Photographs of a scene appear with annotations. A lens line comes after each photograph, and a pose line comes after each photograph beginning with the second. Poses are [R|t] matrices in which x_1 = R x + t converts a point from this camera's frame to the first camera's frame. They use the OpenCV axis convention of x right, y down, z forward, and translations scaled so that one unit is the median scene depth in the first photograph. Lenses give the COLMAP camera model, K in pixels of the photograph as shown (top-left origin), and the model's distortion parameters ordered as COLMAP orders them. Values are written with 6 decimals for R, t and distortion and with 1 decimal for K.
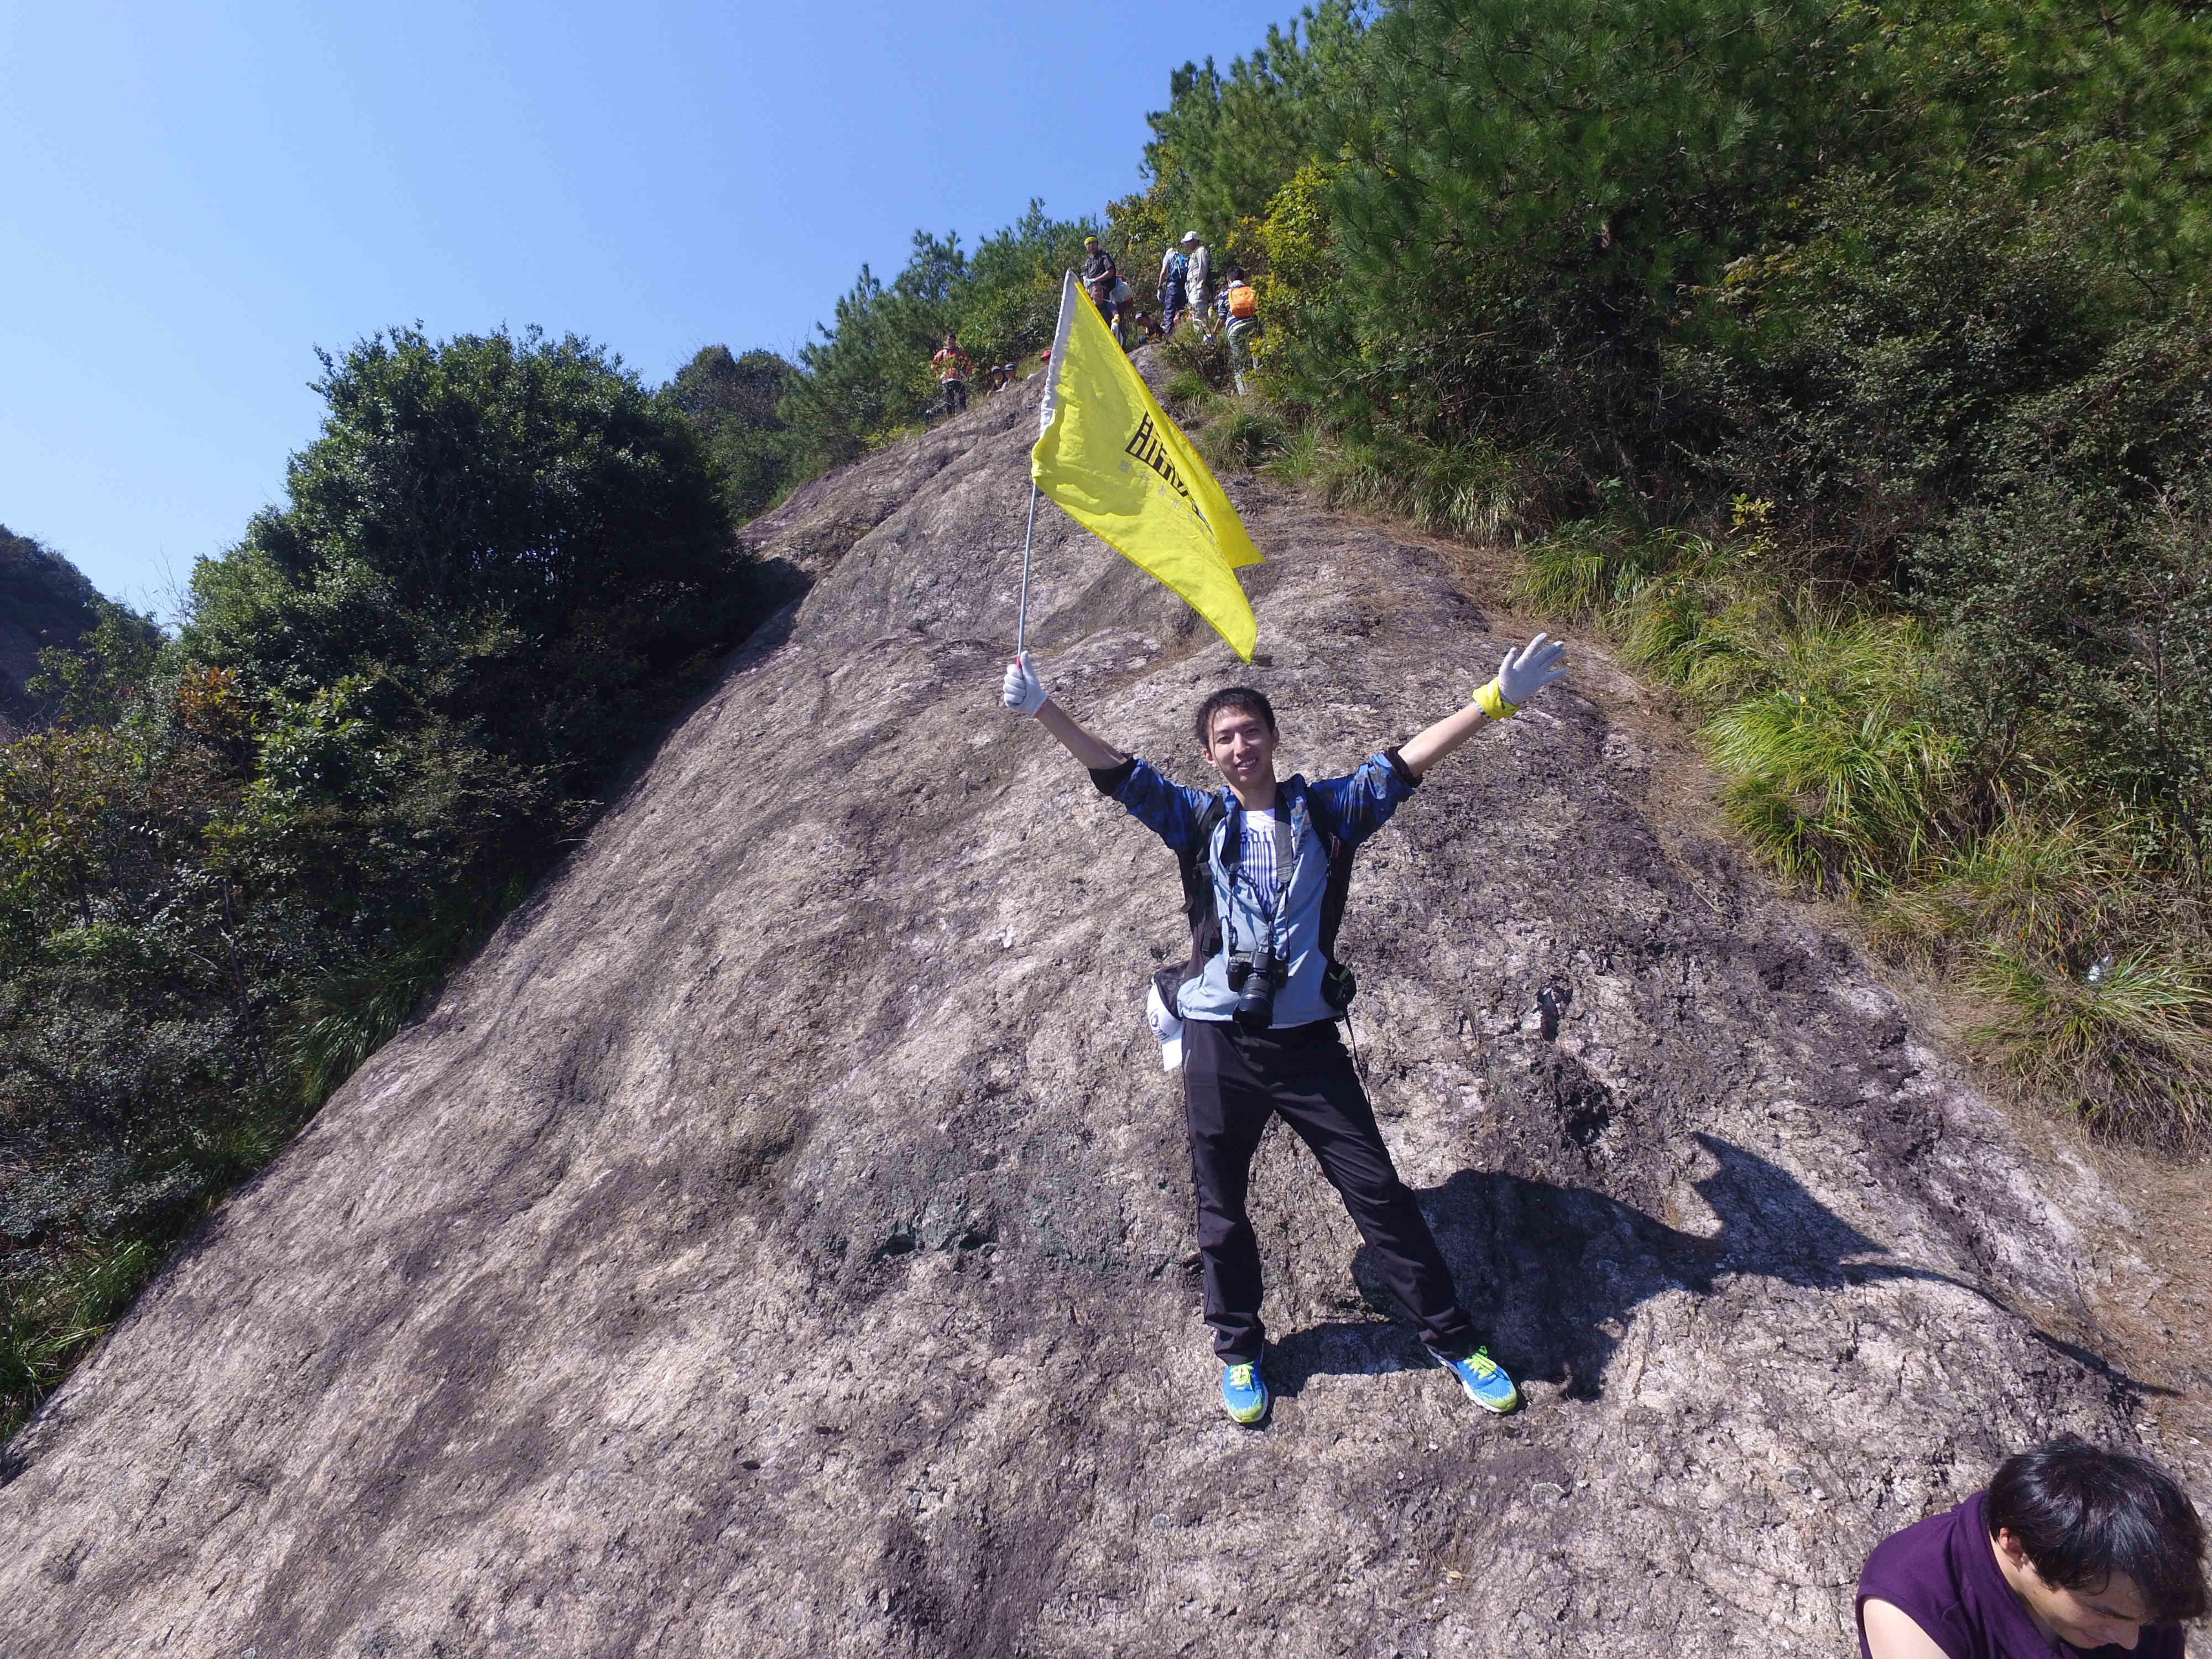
lens RADIAL K [[1286.6, 0, 1118.5], [0, 1286.6, 822.0], [0, 0, 1]] dist [-0.014862, 0.014733]
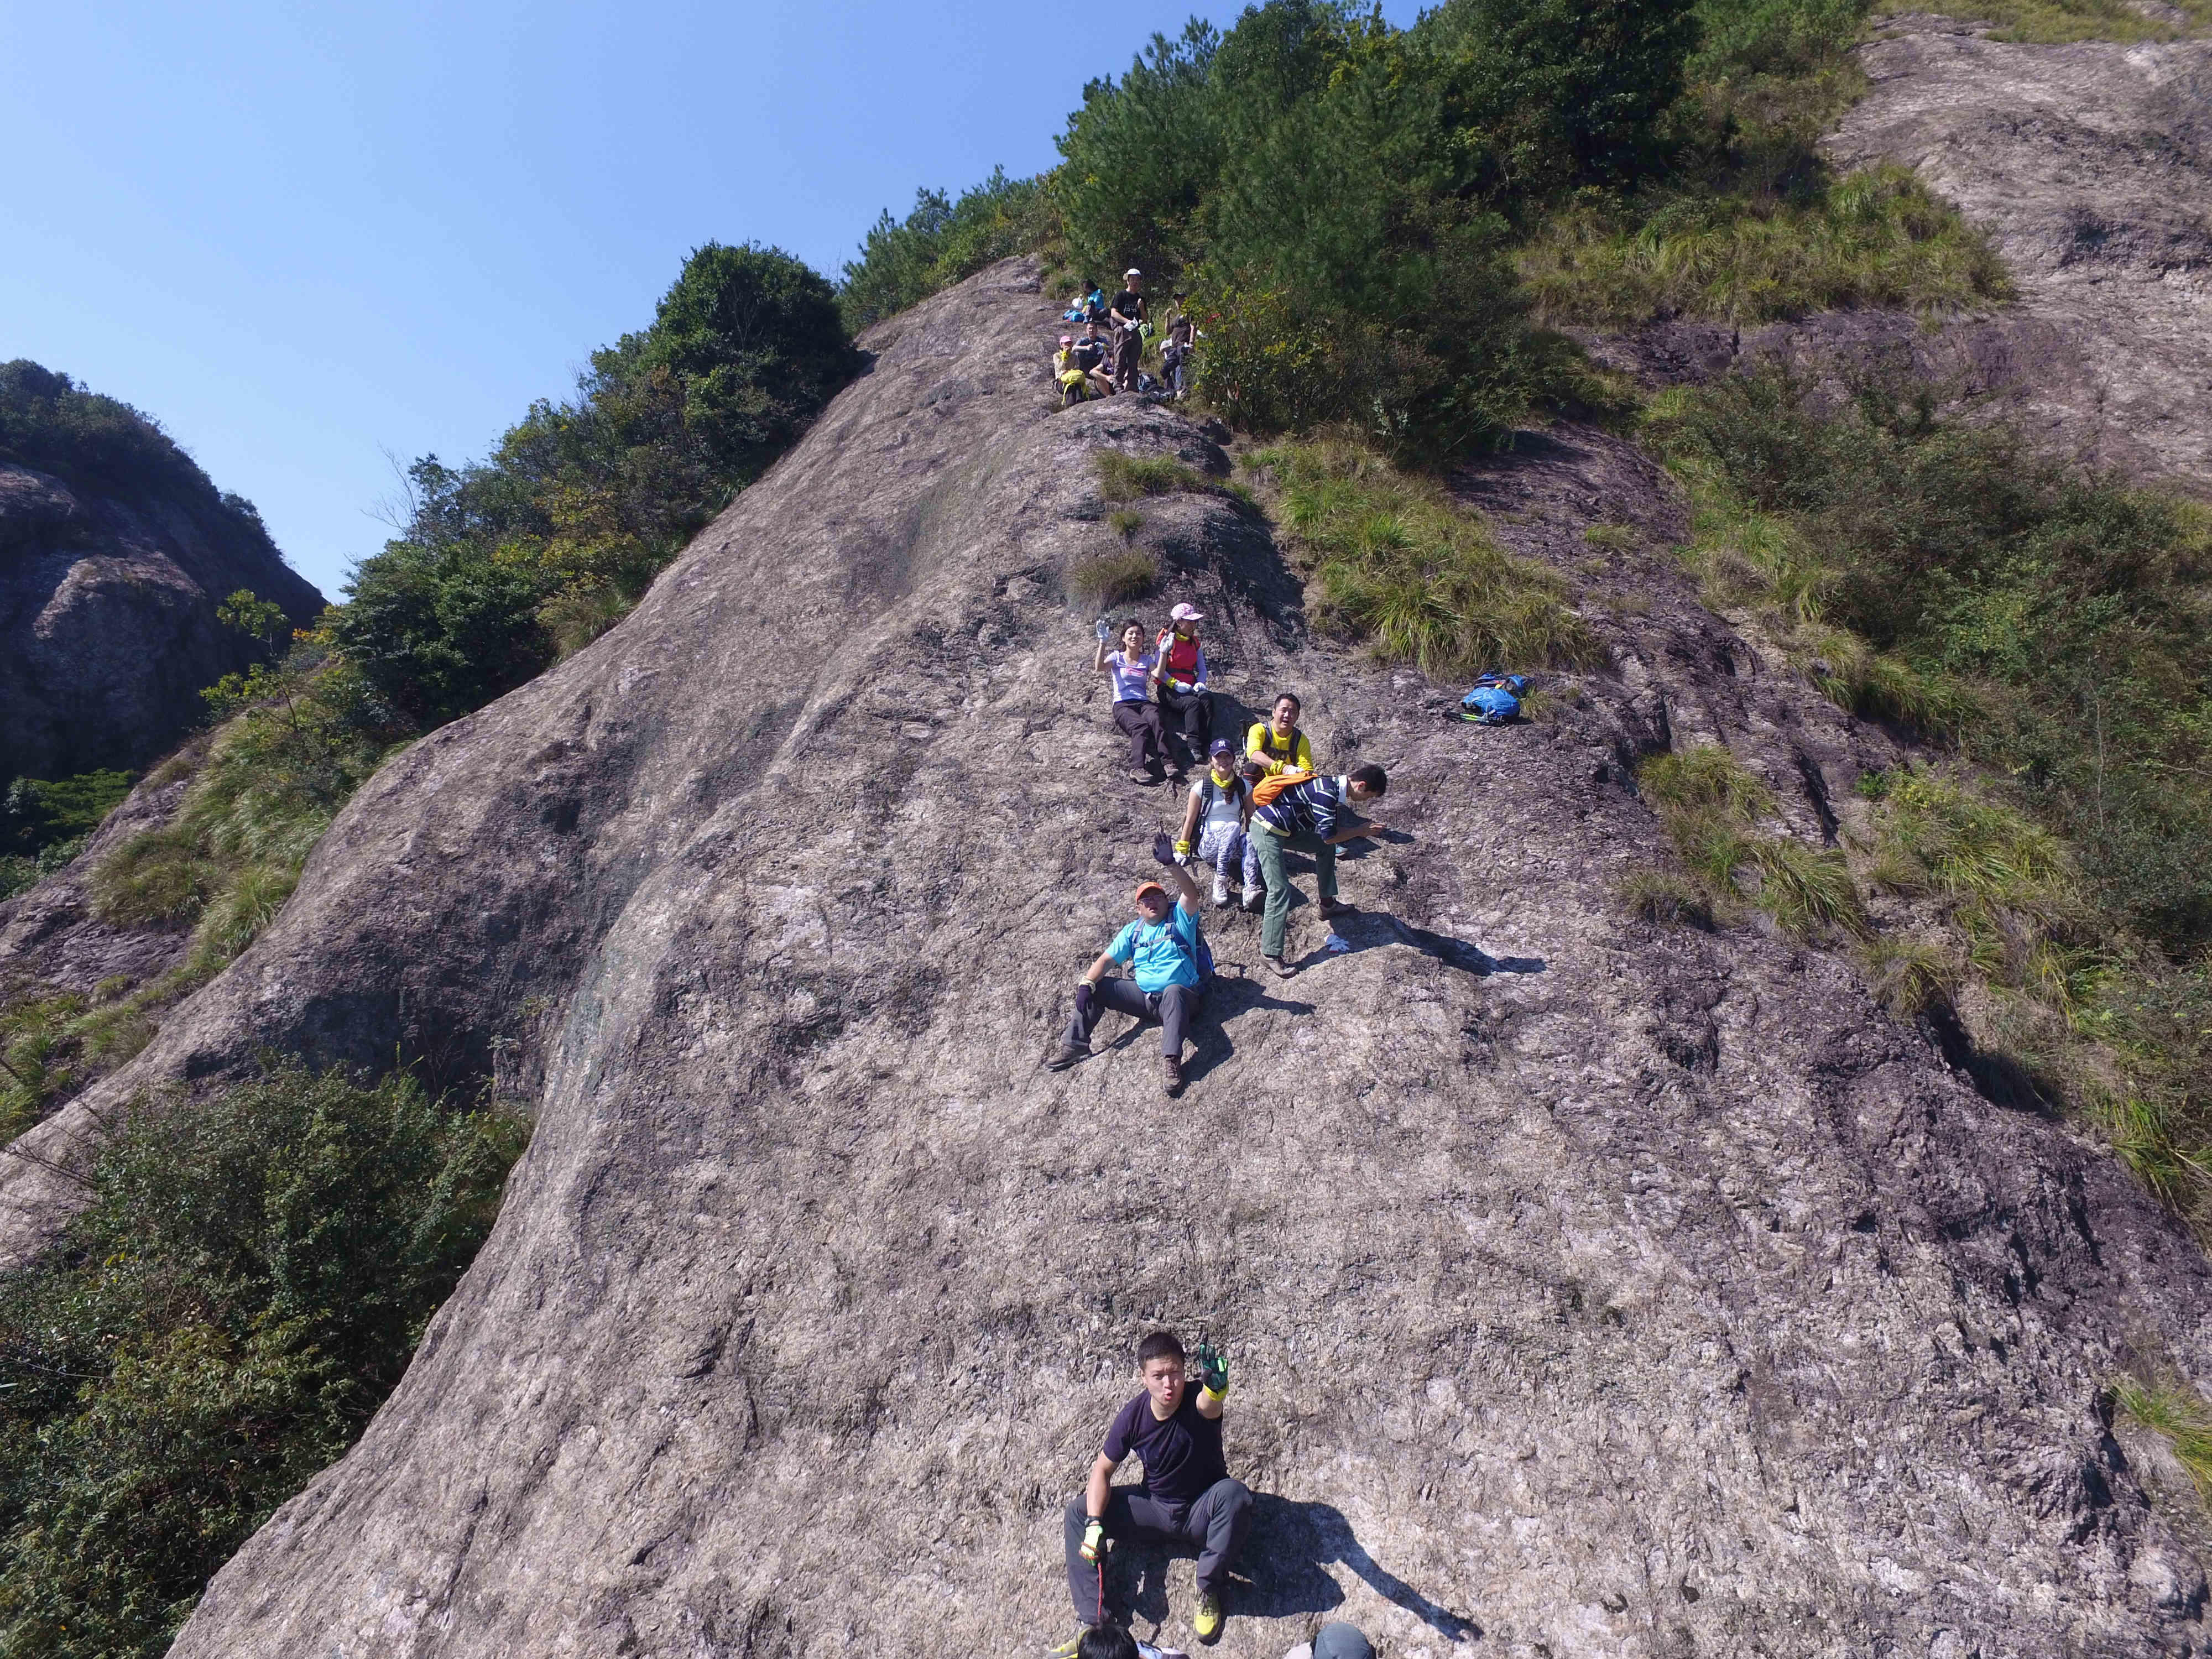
lens RADIAL K [[1286.6, 0, 1118.5], [0, 1286.6, 822.0], [0, 0, 1]] dist [-0.014862, 0.014733]
pose [[0.999972, 0.003585, 0.006559, 0.298921], [-0.003845, 0.999193, 0.039989, 0.967620], [-0.006410, -0.040013, 0.999179, -2.312559]]
